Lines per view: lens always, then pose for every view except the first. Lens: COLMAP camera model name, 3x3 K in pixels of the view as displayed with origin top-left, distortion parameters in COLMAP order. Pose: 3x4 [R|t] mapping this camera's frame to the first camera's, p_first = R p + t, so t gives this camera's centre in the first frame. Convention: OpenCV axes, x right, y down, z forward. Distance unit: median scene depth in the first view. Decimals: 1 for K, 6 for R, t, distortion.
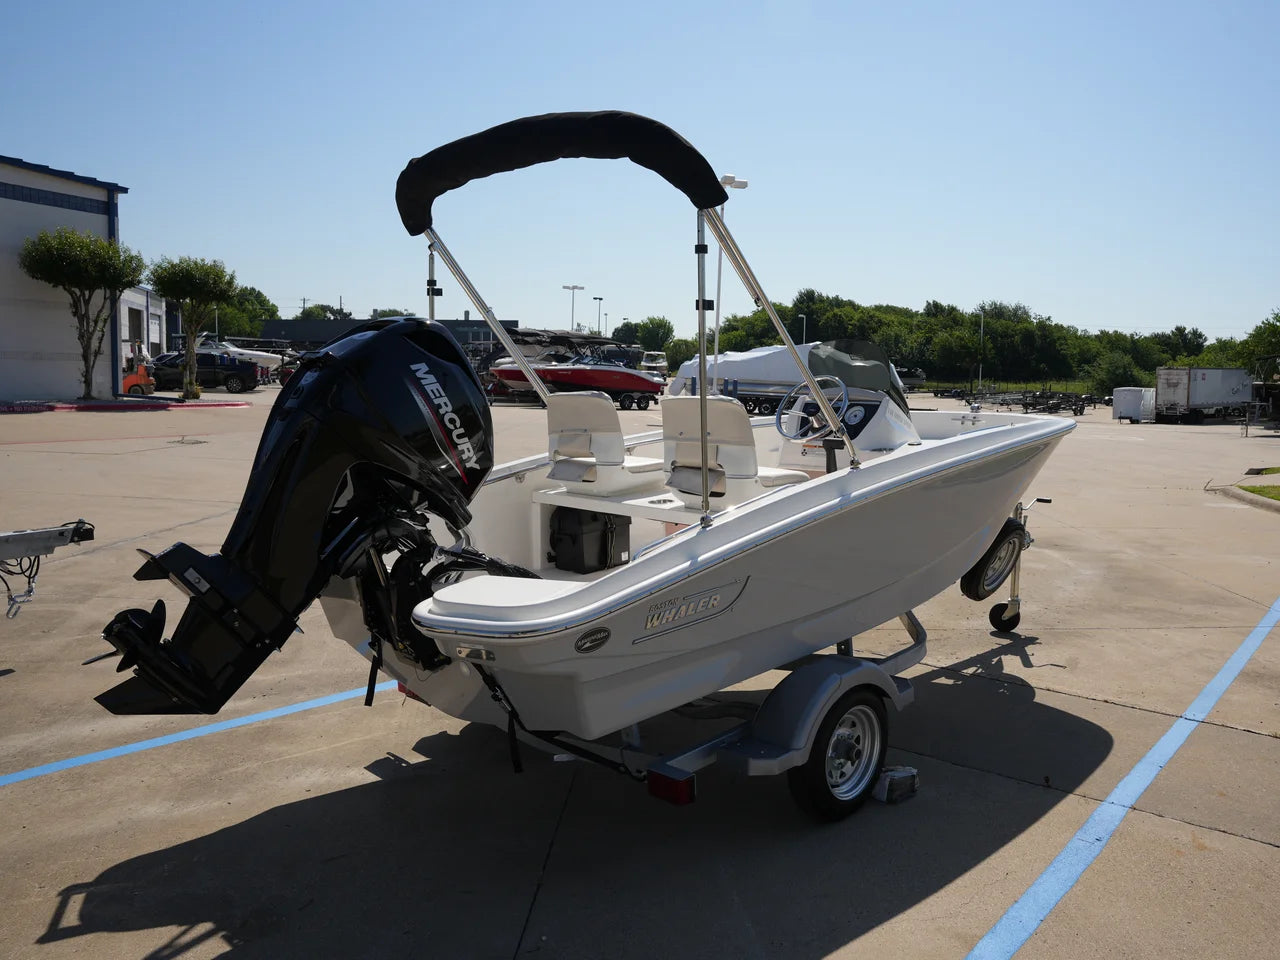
lens RADIAL K [[986.3, 0, 714.1], [0, 986.3, 479.2], [0, 0, 1]] dist [-0.165703, 0.126808]
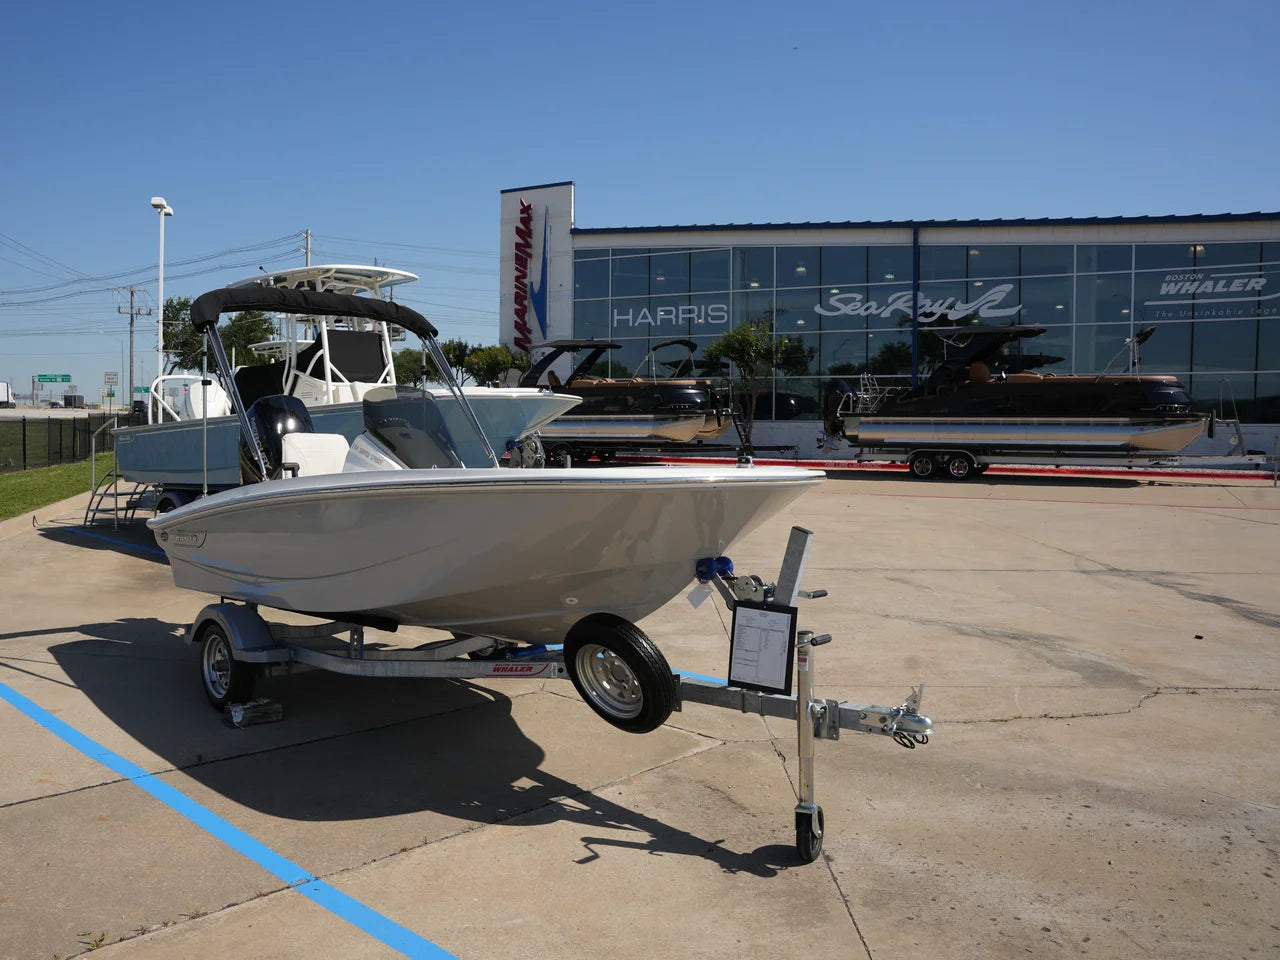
lens RADIAL K [[996.0, 0, 559.4], [0, 996.0, 476.1], [0, 0, 1]] dist [-0.171190, 0.138715]
pose [[-0.093553, 0.024130, -0.995322, 0.213548], [-0.112591, 0.993037, 0.034657, -0.016307], [0.989228, 0.115307, -0.090185, 0.218605]]
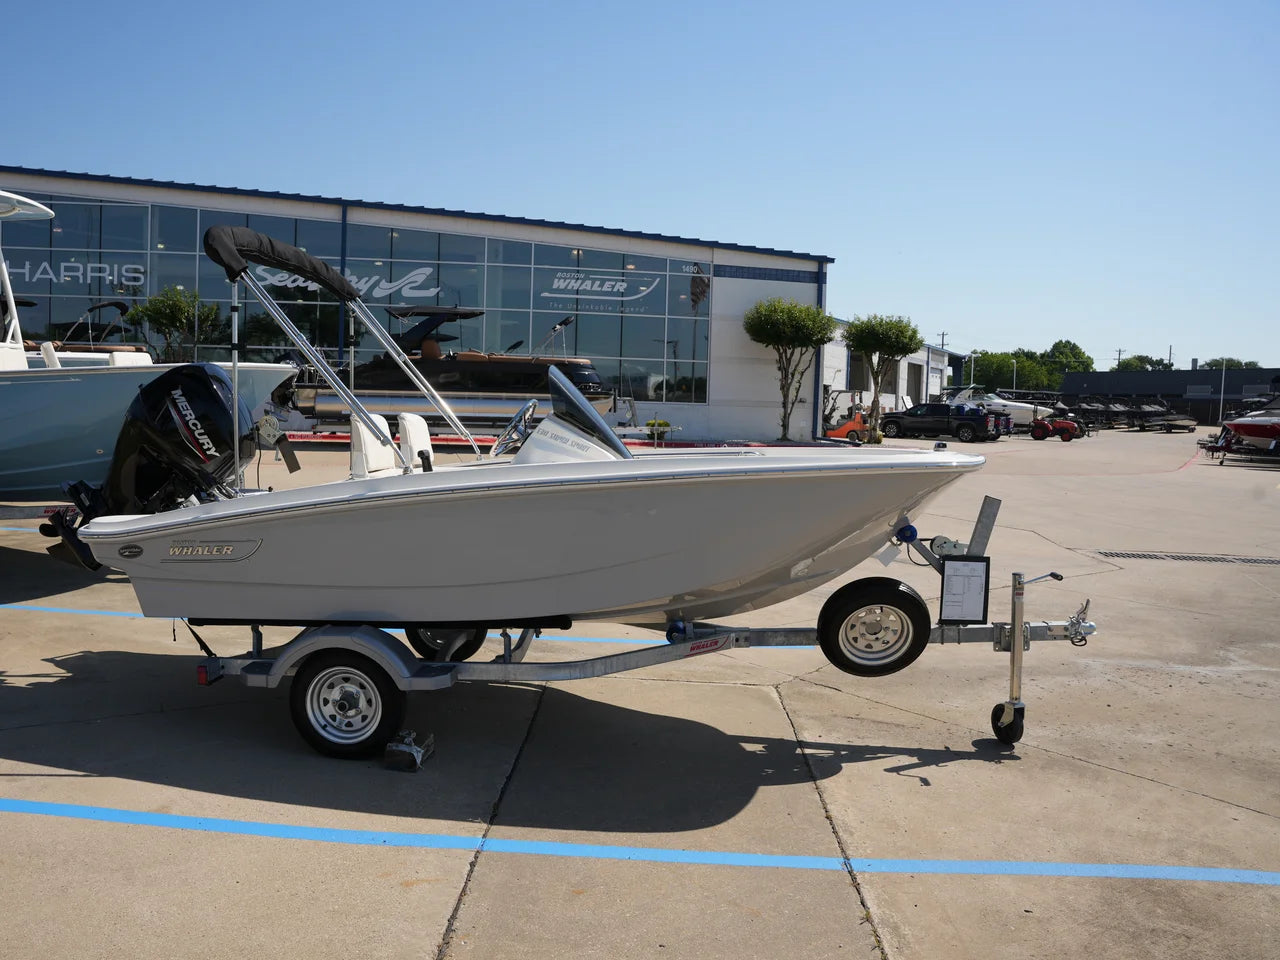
lens RADIAL K [[996.0, 0, 559.4], [0, 996.0, 476.1], [0, 0, 1]] dist [-0.171190, 0.138715]
pose [[0.569191, 0.047369, -0.820839, 0.173442], [-0.096961, 0.995240, -0.009802, -0.001989], [0.816468, 0.085169, 0.571075, 0.067828]]
